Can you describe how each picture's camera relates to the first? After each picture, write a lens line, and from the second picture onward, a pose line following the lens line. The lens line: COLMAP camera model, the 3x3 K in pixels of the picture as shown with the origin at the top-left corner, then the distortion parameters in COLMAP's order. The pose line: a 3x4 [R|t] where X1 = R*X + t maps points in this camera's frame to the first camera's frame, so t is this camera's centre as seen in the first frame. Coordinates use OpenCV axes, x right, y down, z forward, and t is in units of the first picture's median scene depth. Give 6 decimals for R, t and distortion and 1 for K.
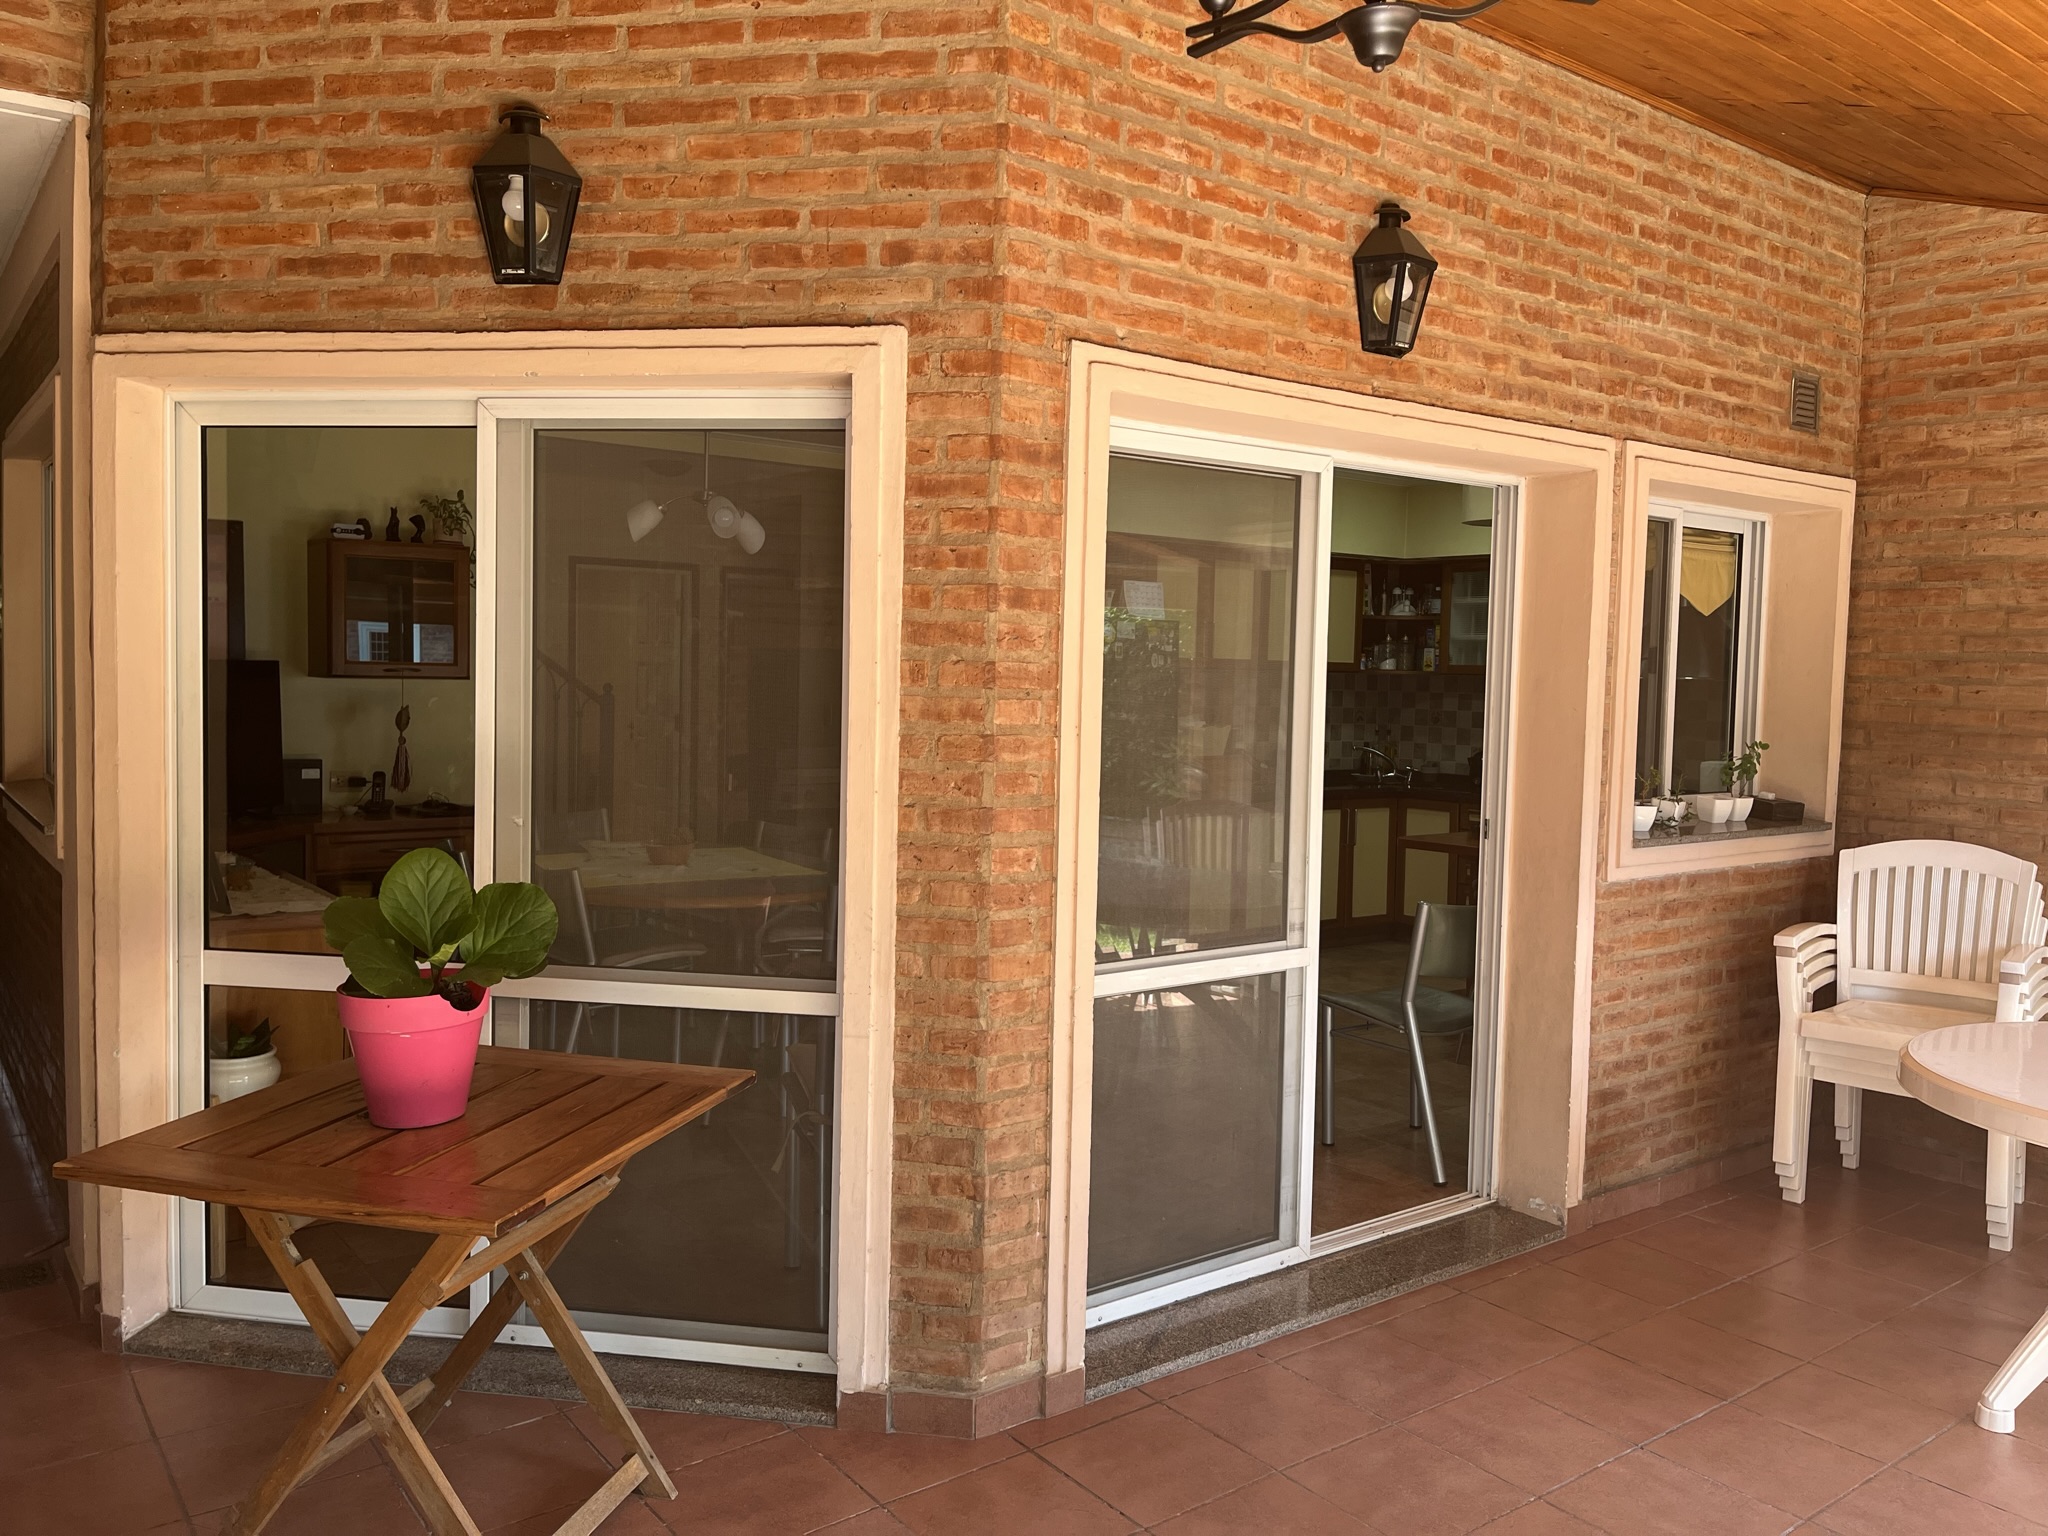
lens RADIAL K [[1567.0, 0, 1020.2], [0, 1567.0, 760.6], [0, 0, 1]] dist [0.059864, -0.063639]
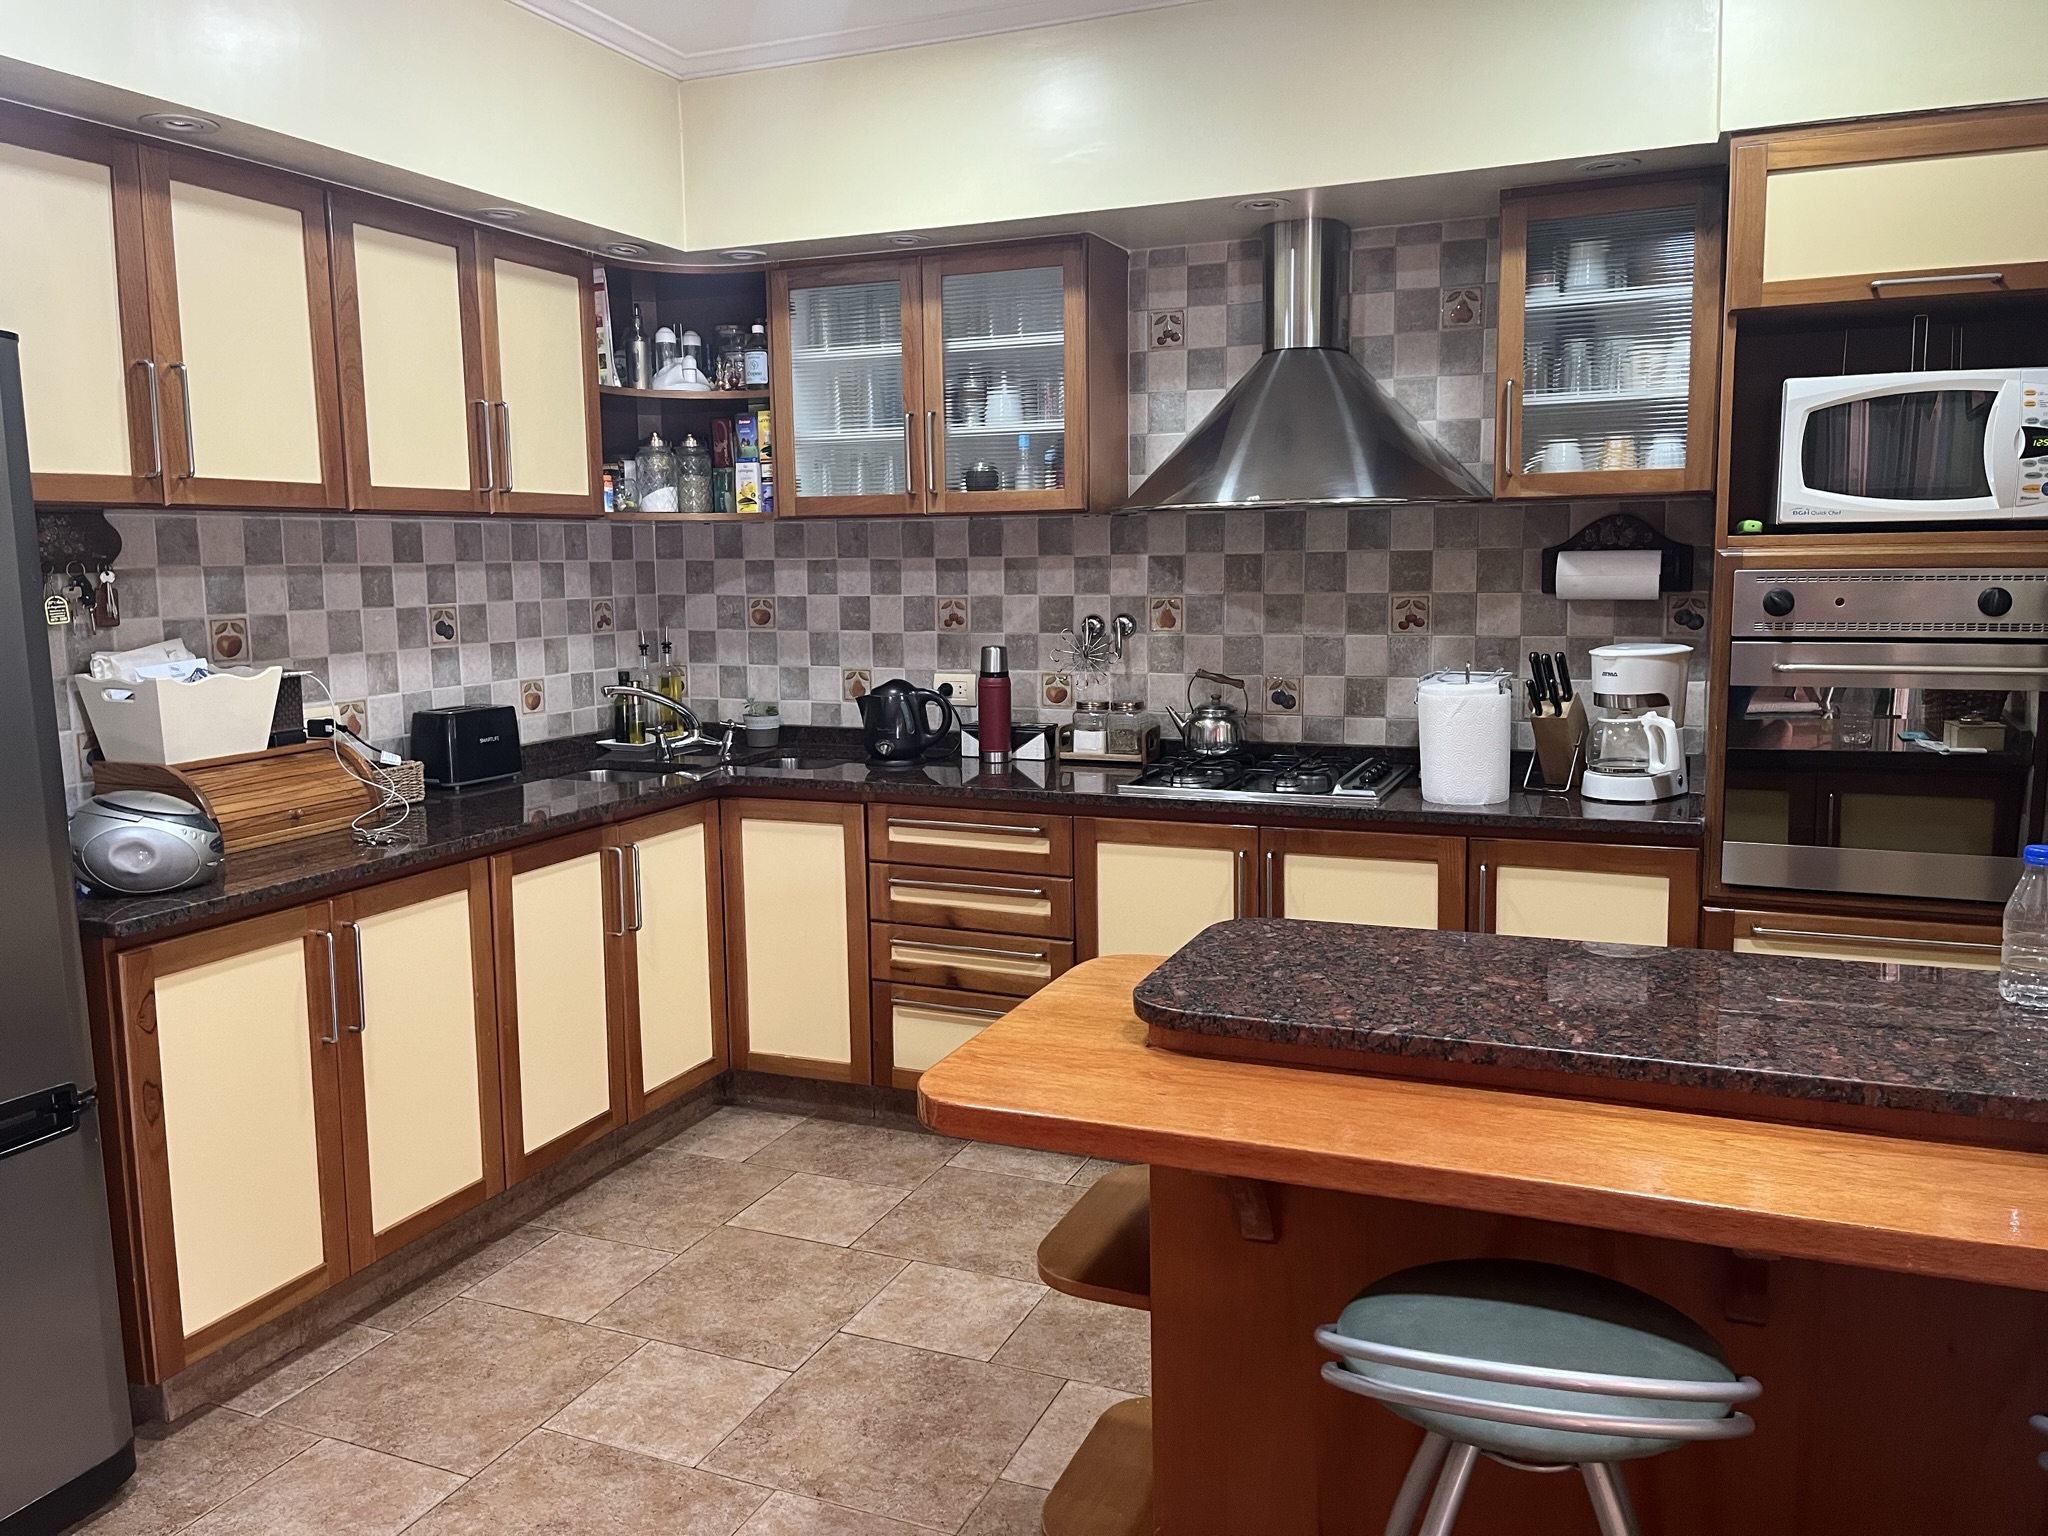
lens RADIAL K [[1567.0, 0, 1010.8], [0, 1567.0, 757.2], [0, 0, 1]] dist [0.059864, -0.063639]
pose [[0.868915, -0.099171, 0.484924, 0.093351], [0.063164, 0.993929, 0.090085, -0.021729], [-0.490914, -0.047646, 0.869904, 0.548352]]
